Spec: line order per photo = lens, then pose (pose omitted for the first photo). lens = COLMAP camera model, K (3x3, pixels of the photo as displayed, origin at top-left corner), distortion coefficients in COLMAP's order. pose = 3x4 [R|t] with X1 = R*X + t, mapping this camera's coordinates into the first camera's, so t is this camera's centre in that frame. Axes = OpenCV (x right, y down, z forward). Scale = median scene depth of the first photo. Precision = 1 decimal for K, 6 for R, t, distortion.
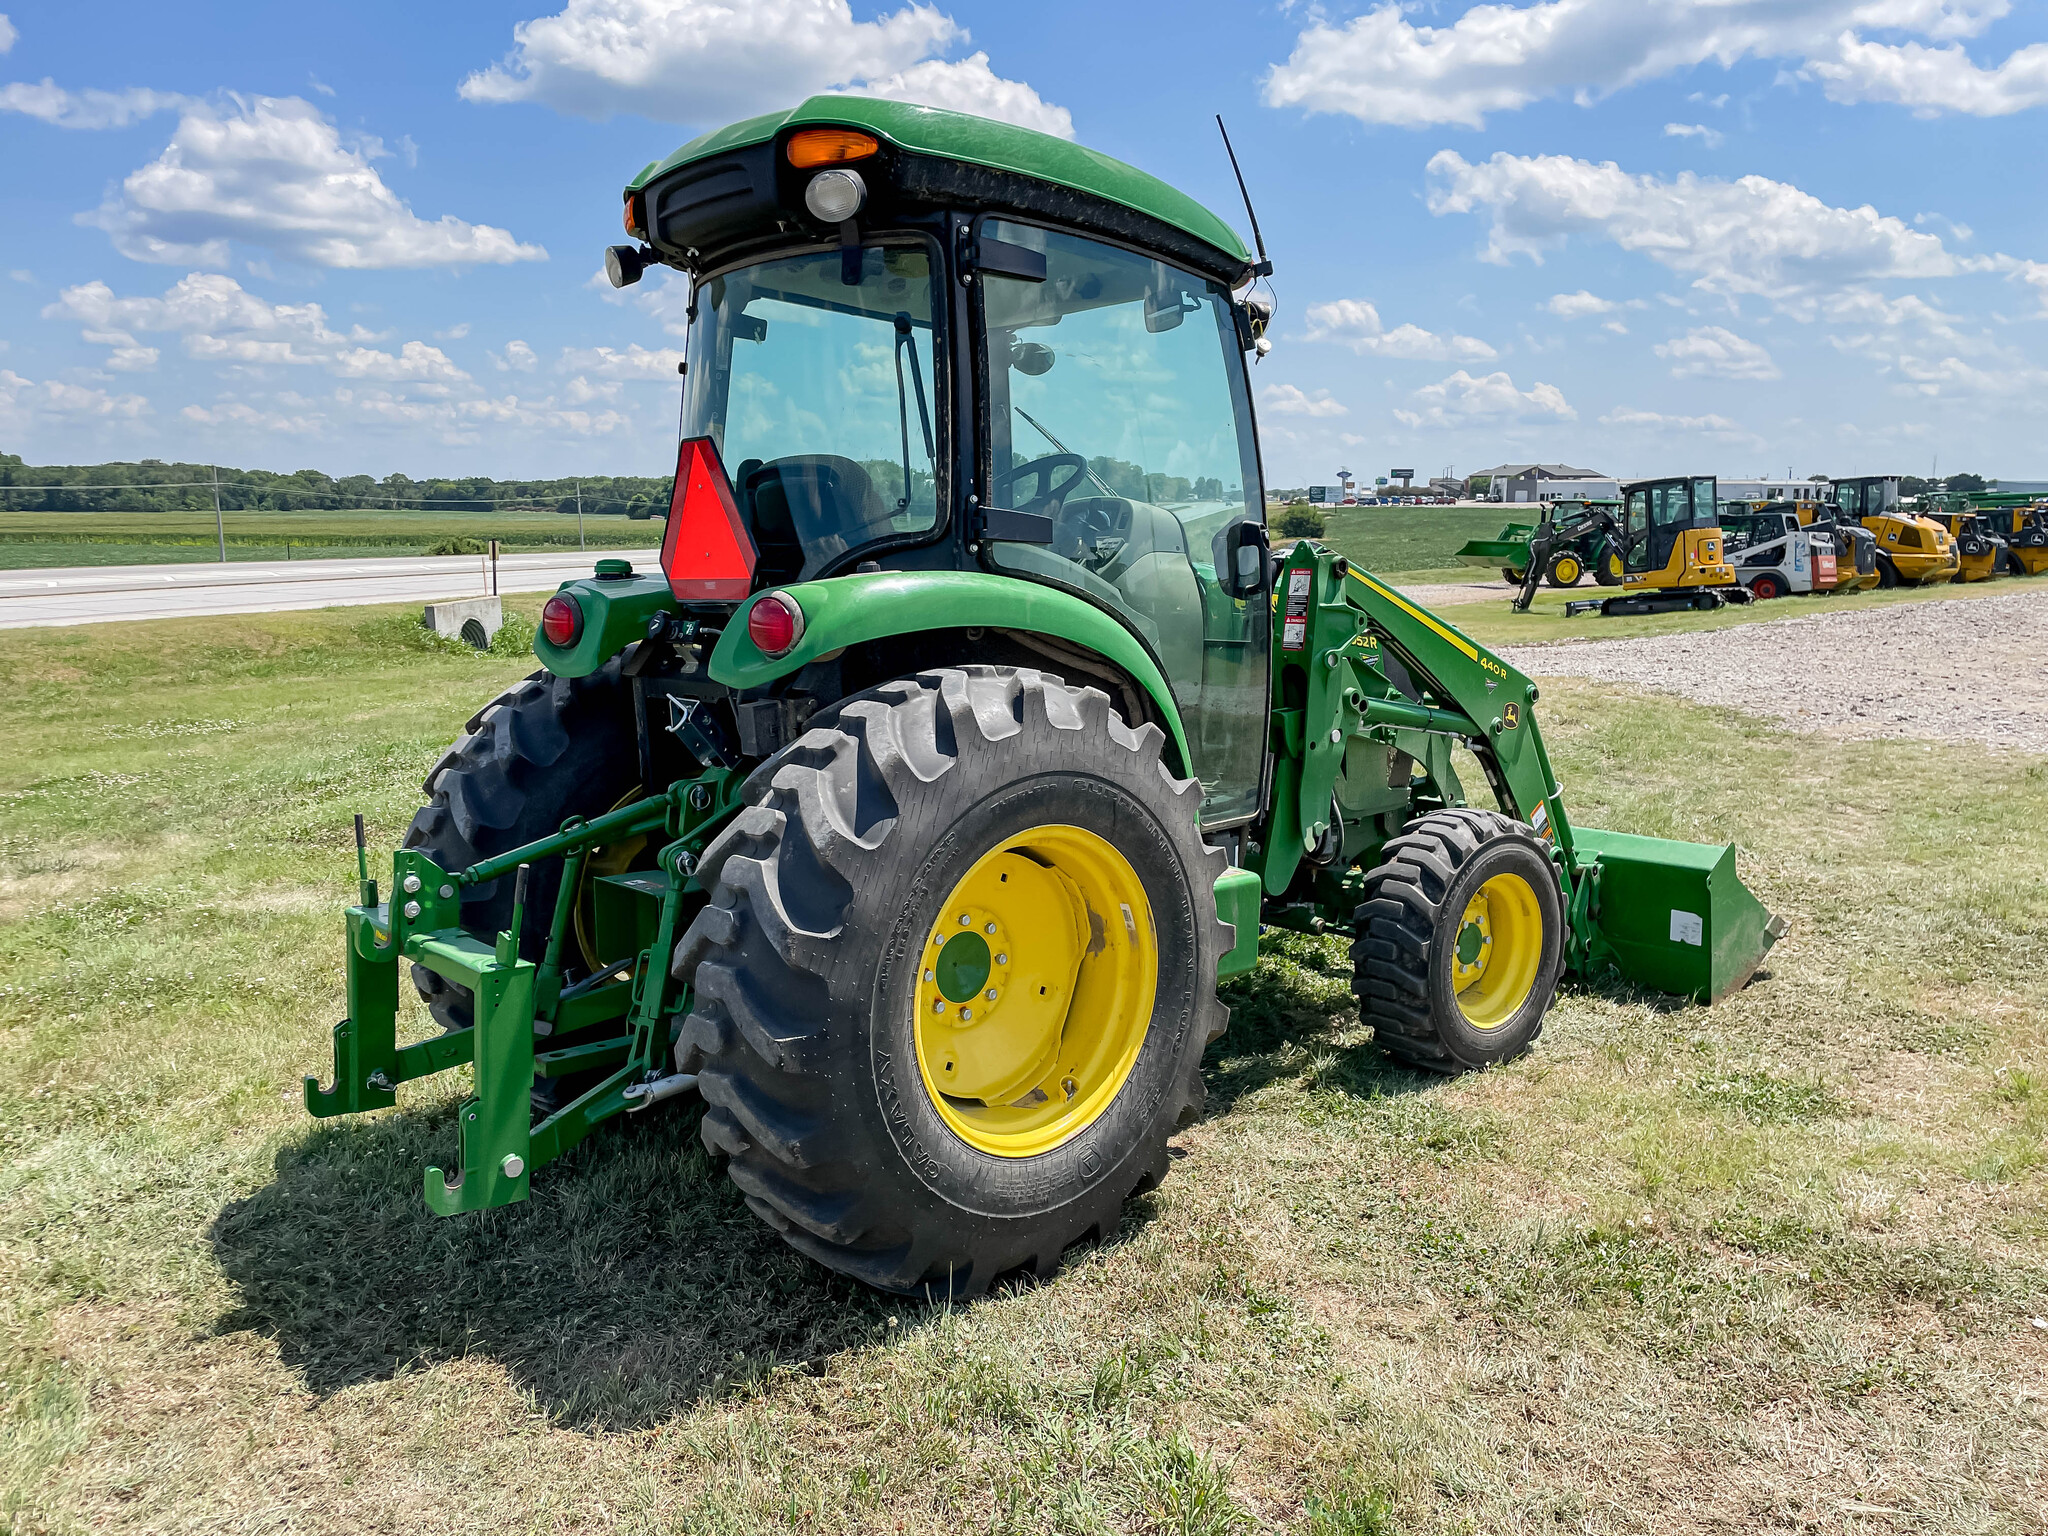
lens RADIAL K [[1560.6, 0, 1055.7], [0, 1560.6, 726.6], [0, 0, 1]] dist [0.088050, -0.117961]
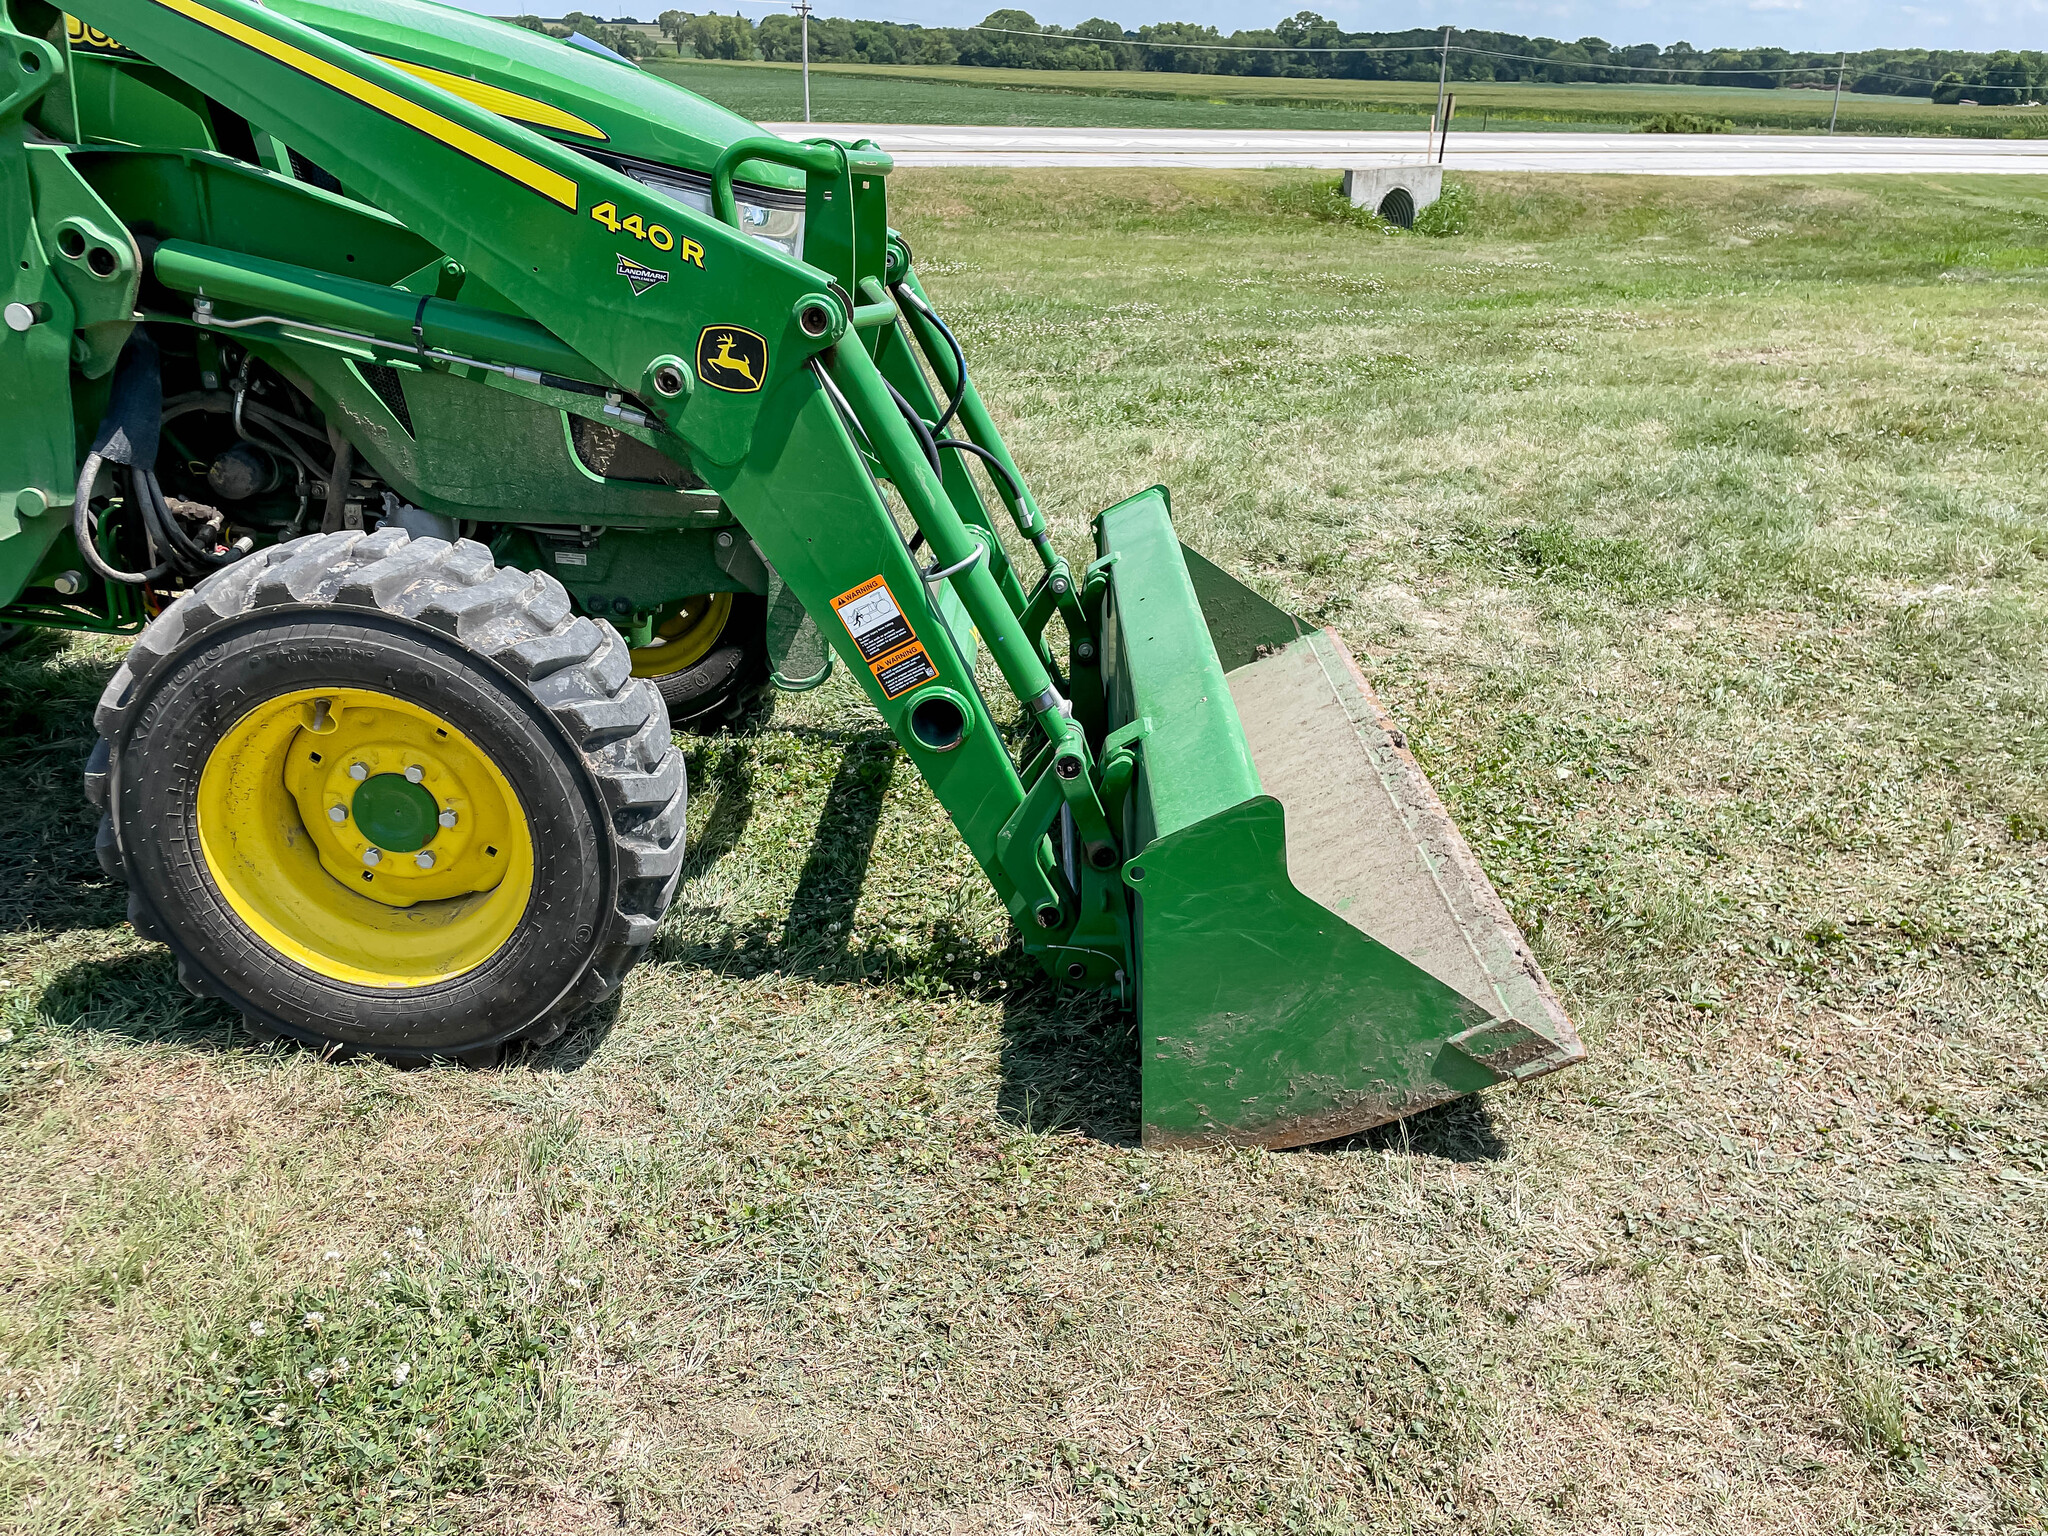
lens RADIAL K [[1554.0, 0, 1024.0], [0, 1554.0, 768.0], [0, 0, 1]] dist [0.090544, -0.119343]
pose [[0.719623, 0.298137, -0.627102, 0.925332], [-0.119932, 0.942925, 0.310659, -0.063008], [0.683929, -0.148348, 0.714306, 1.049096]]
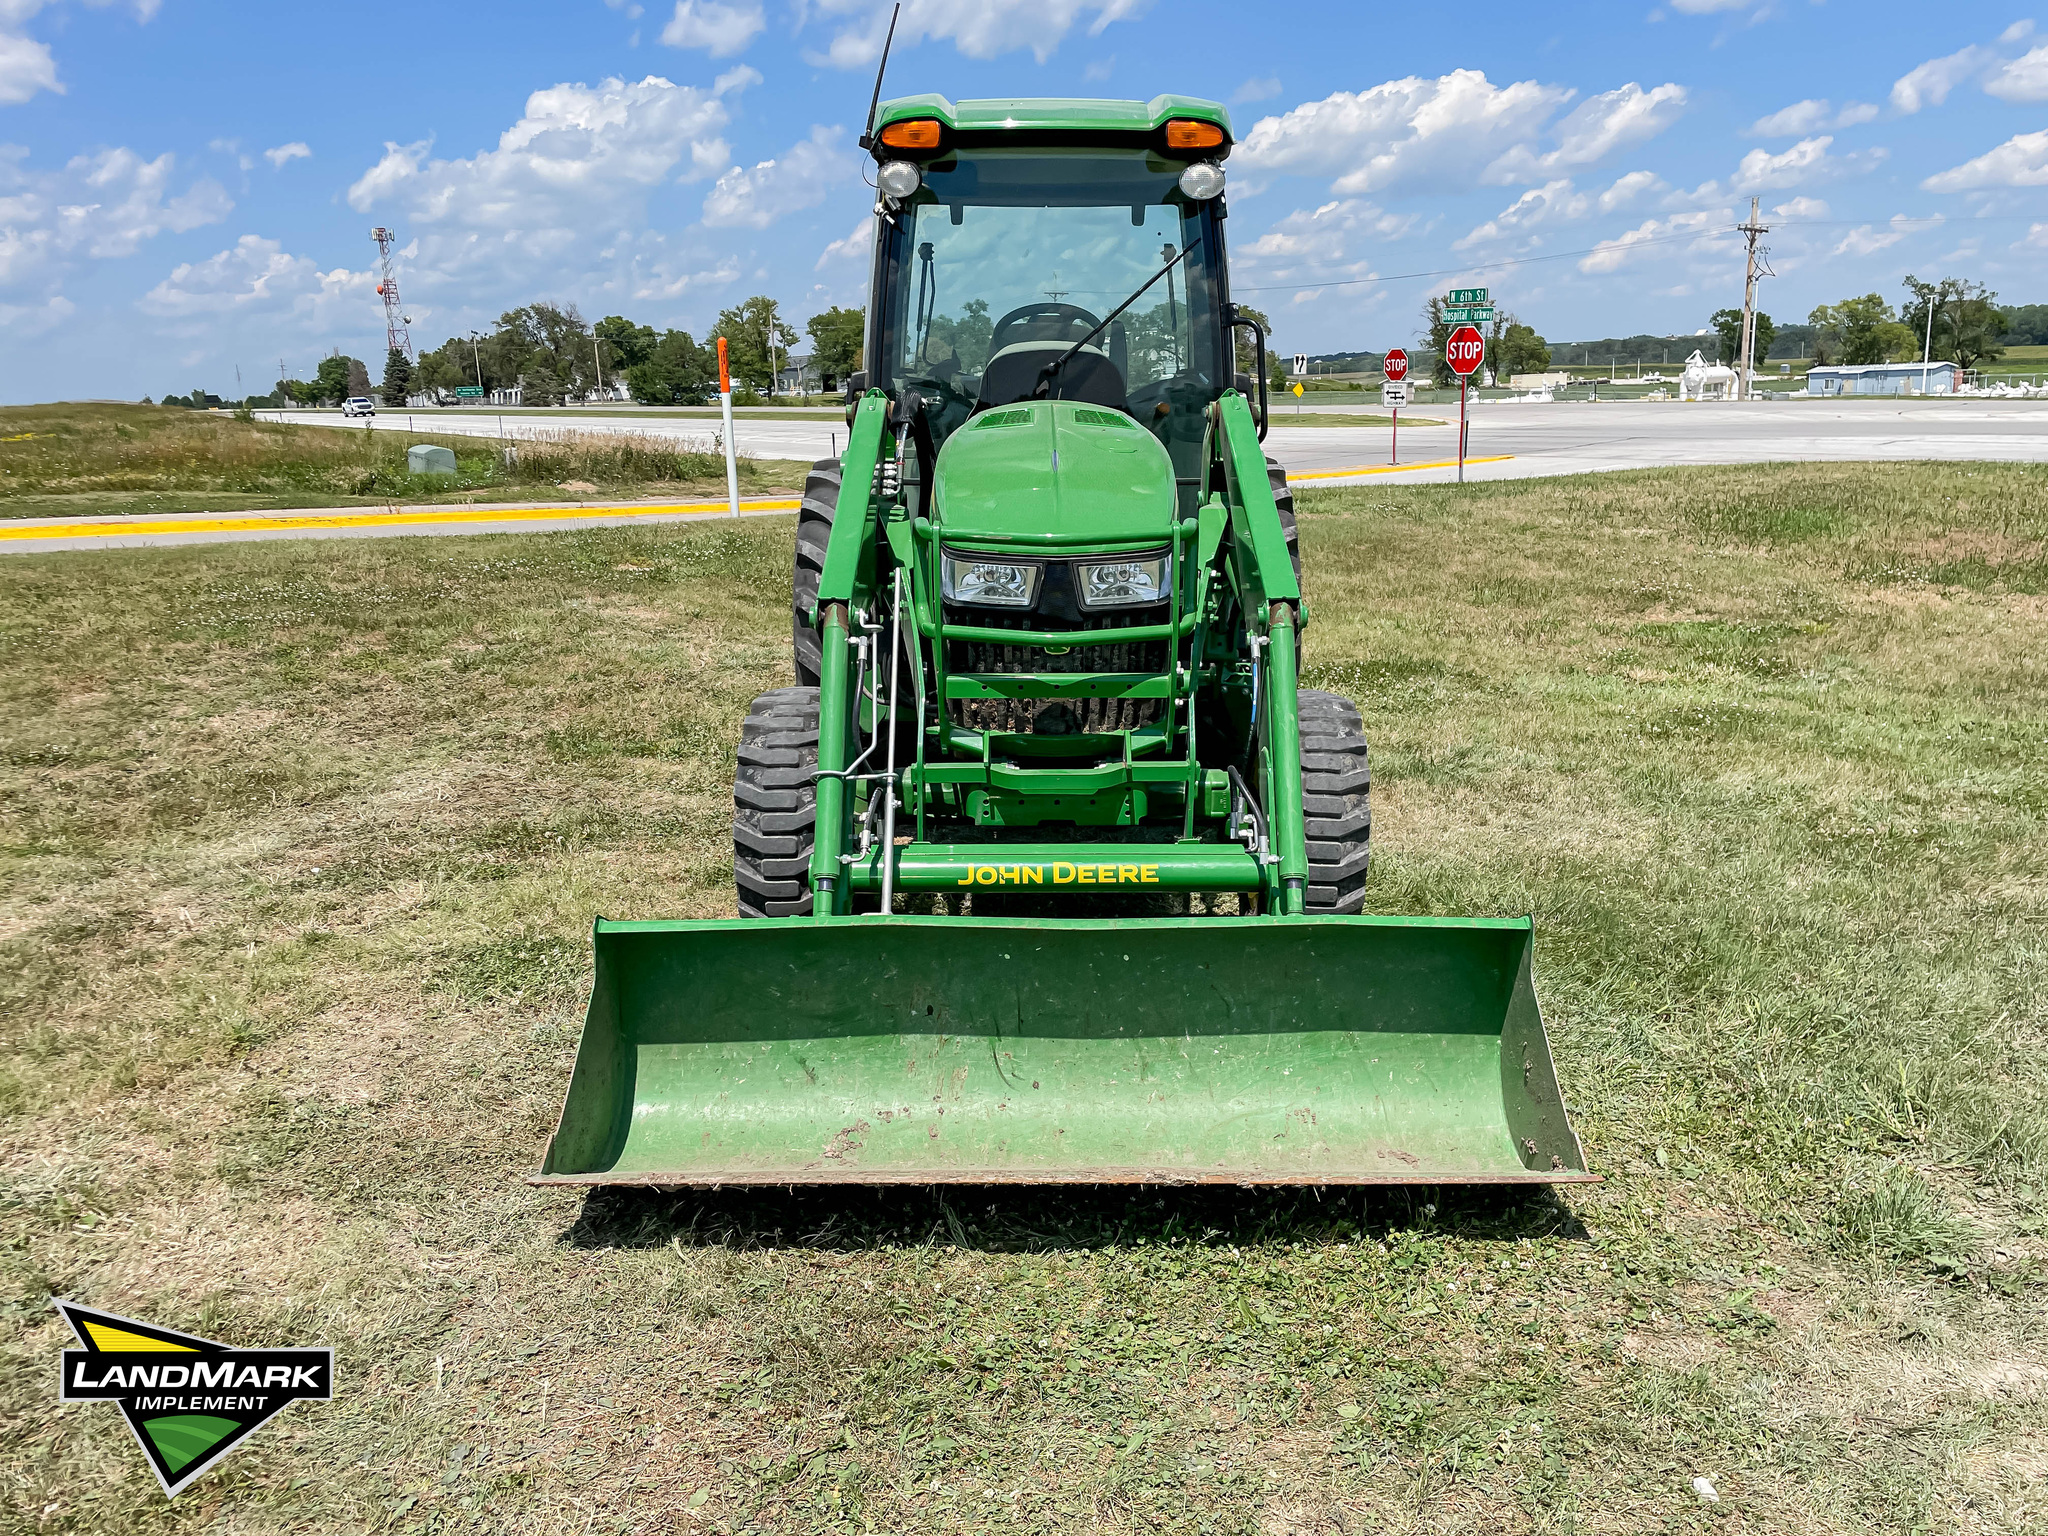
lens RADIAL K [[1536.4, 0, 1027.0], [0, 1536.4, 765.9], [0, 0, 1]] dist [0.090331, -0.111361]
pose [[-0.689141, 0.197589, -0.697168, 1.075645], [-0.063666, 0.941875, 0.329876, -0.284211], [0.721825, 0.271716, -0.636505, 2.239105]]
